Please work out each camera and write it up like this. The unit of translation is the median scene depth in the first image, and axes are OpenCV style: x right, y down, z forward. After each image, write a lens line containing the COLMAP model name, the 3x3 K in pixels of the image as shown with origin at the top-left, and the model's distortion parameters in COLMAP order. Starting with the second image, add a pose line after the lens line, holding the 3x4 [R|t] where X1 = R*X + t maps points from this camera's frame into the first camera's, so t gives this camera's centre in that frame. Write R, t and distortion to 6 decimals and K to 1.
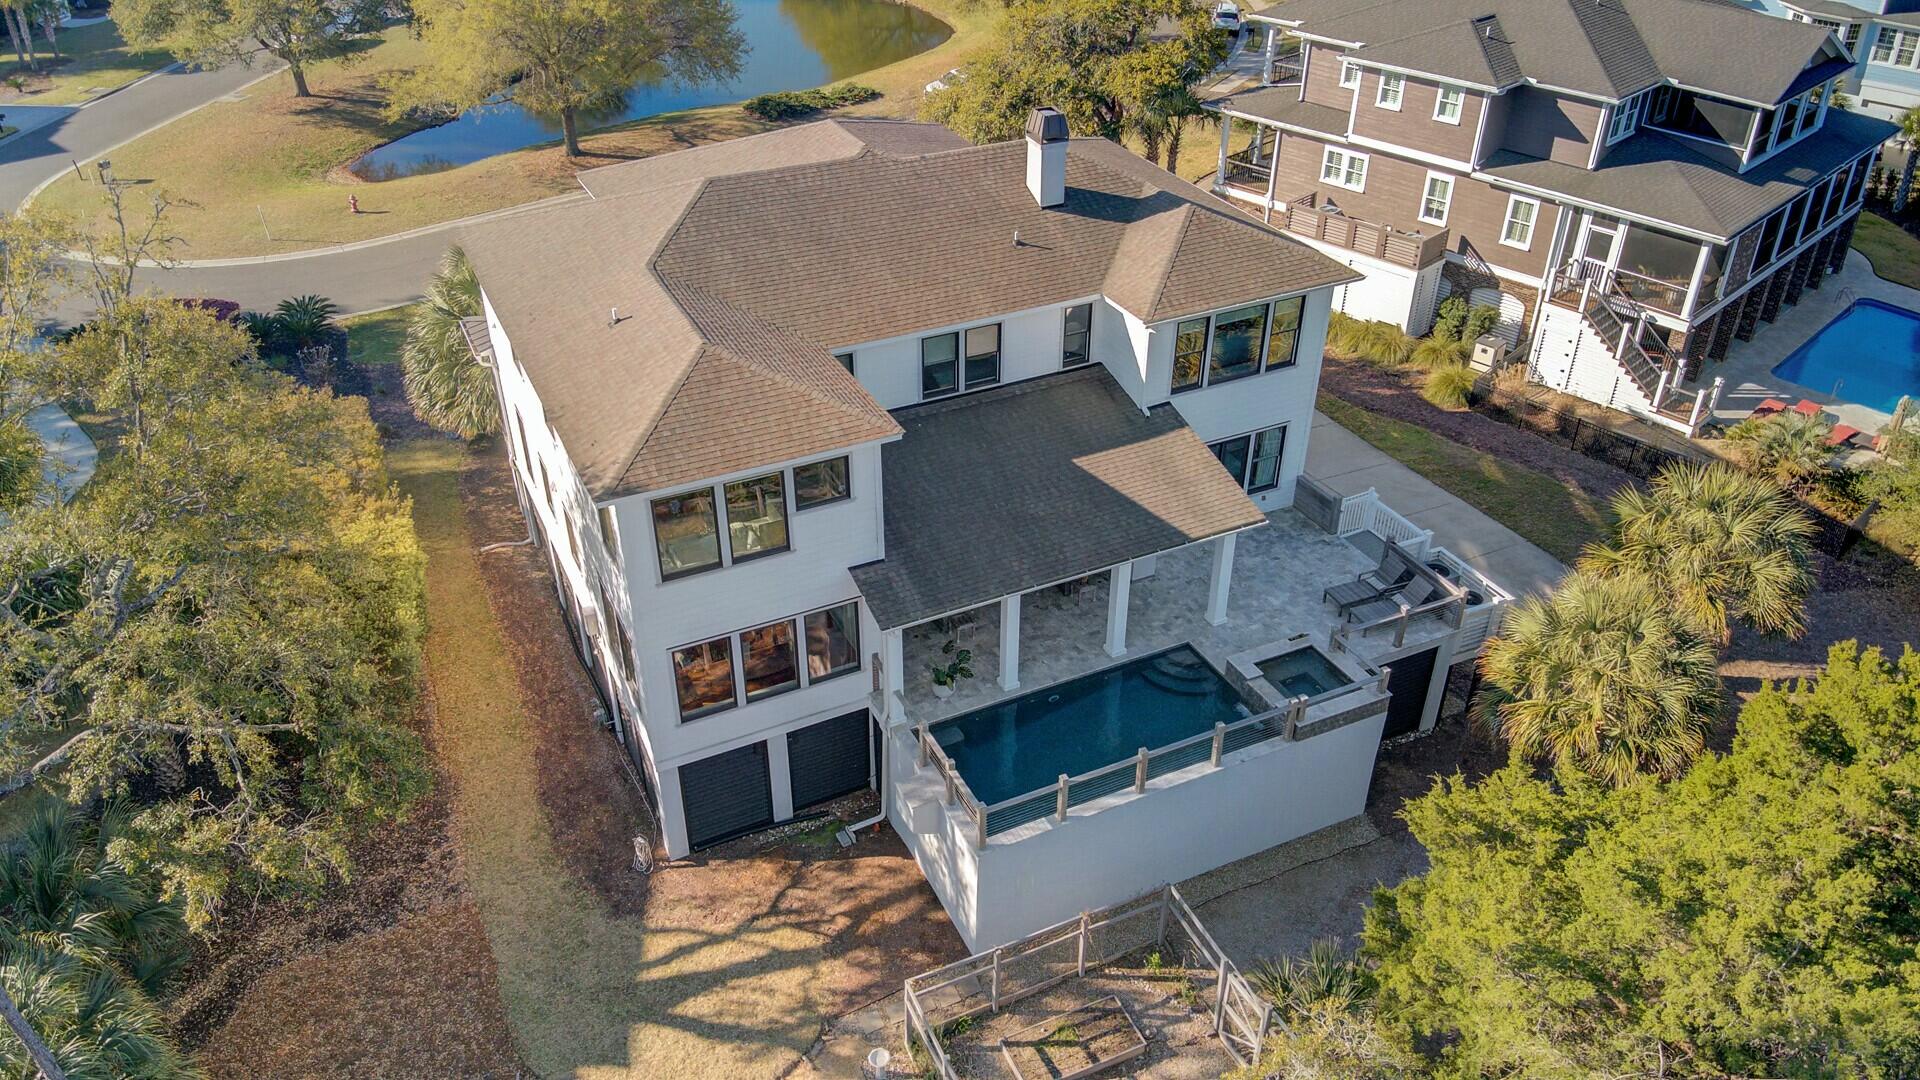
lens RADIAL K [[1386.7, 0, 960.0], [0, 1386.7, 540.0], [0, 0, 1]] dist [0.116362, -0.215967]
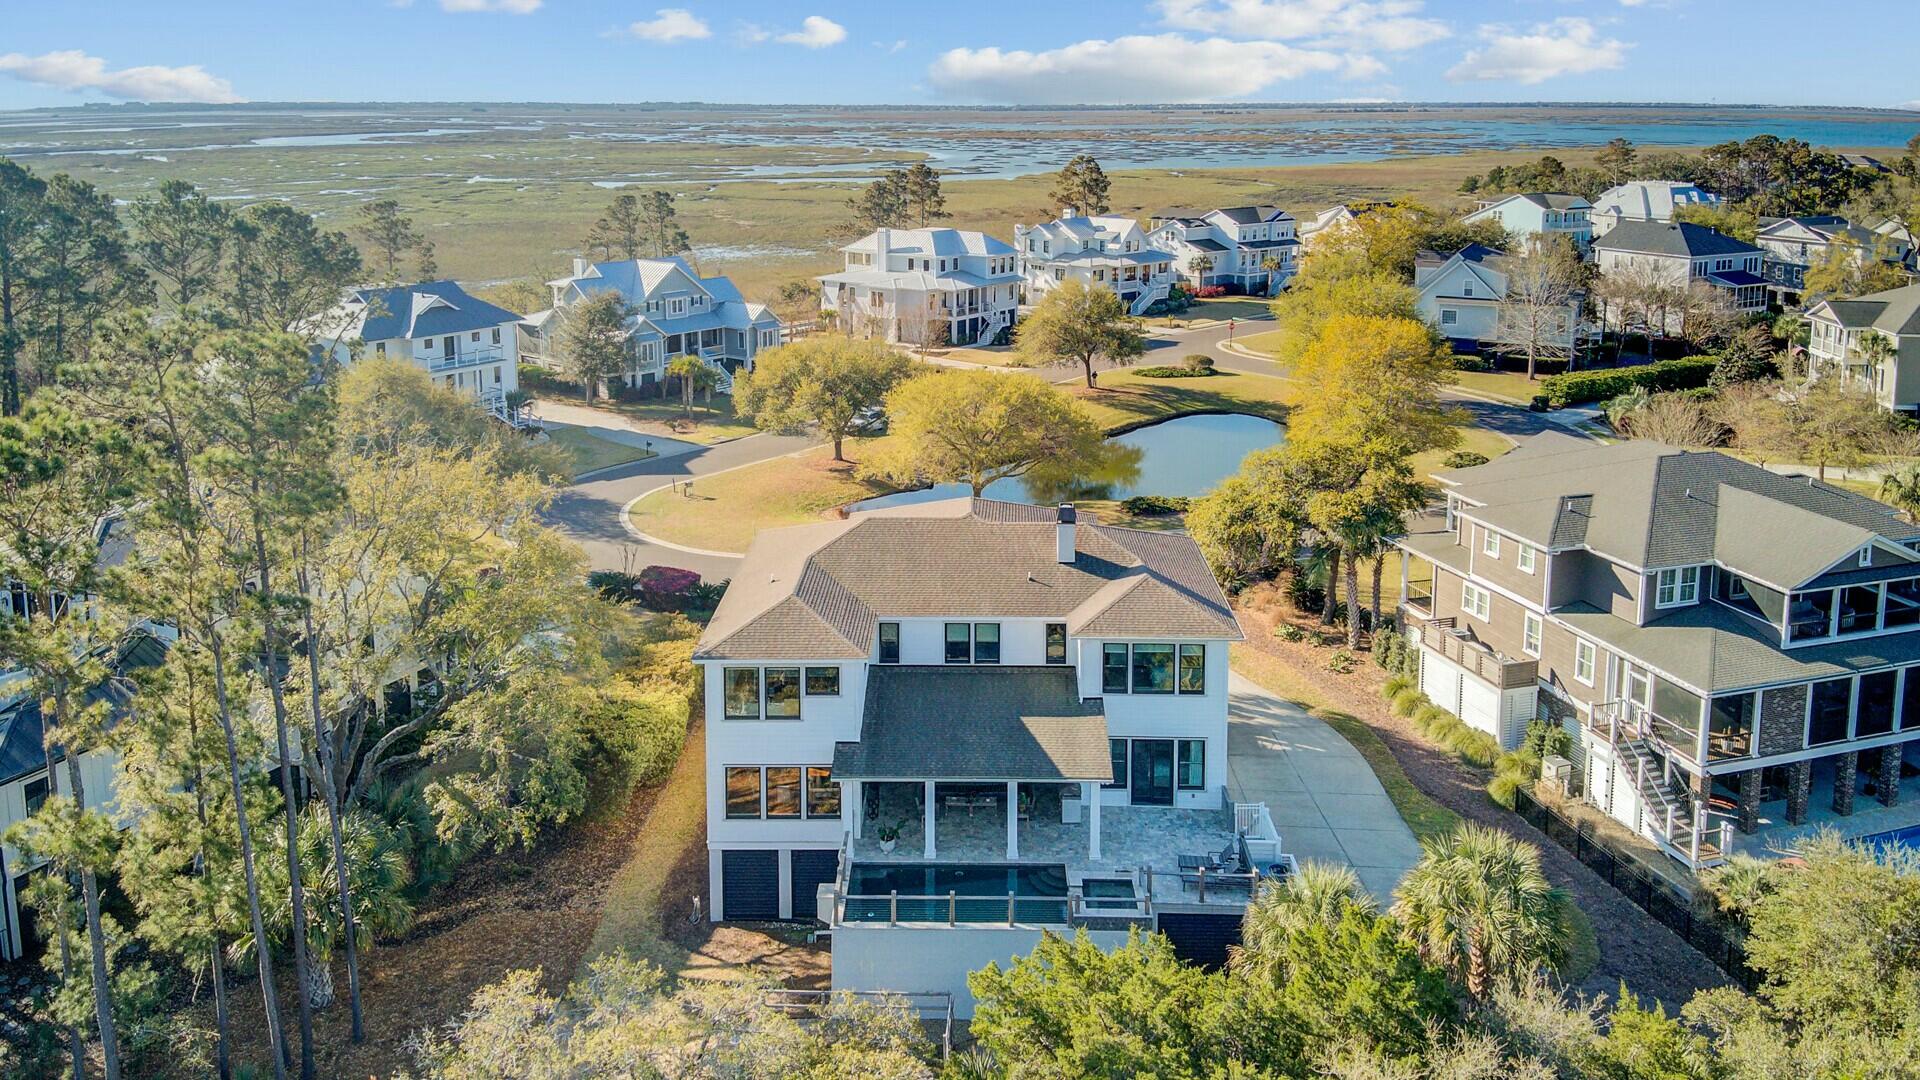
lens RADIAL K [[1386.7, 0, 960.0], [0, 1386.7, 540.0], [0, 0, 1]] dist [0.116362, -0.215967]
pose [[0.892722, 0.136948, -0.429293, 0.450359], [-0.252968, 0.940718, -0.225956, 0.080631], [0.372900, 0.310313, 0.874444, -0.270136]]
